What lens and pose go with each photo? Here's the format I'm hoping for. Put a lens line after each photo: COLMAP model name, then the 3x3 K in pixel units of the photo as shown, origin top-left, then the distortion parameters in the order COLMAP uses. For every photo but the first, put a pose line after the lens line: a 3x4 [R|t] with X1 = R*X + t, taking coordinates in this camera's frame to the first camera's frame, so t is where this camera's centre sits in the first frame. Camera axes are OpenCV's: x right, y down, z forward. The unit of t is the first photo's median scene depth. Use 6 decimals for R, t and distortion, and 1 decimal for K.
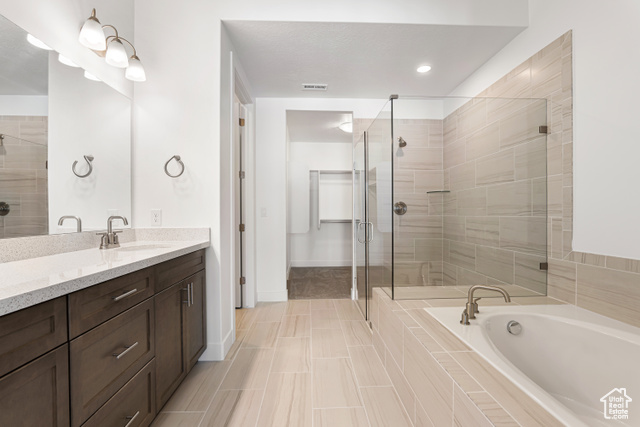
lens RADIAL K [[296.6, 0, 320.5], [0, 296.6, 213.3], [0, 0, 1]] dist [-0.003760, -0.000270]
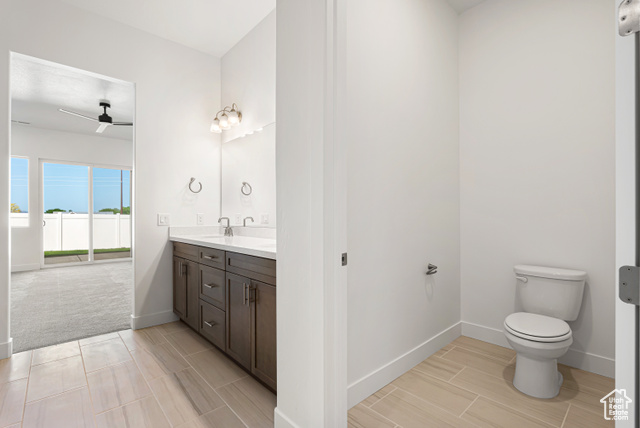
lens RADIAL K [[296.6, 0, 318.8], [0, 296.6, 215.4], [0, 0, 1]] dist [-0.003760, -0.000270]
pose [[-0.766235, 0.003935, -0.642548, 0.023240], [0.003962, 0.999991, 0.001399, -0.001887], [0.642548, -0.001474, -0.766244, 1.473702]]
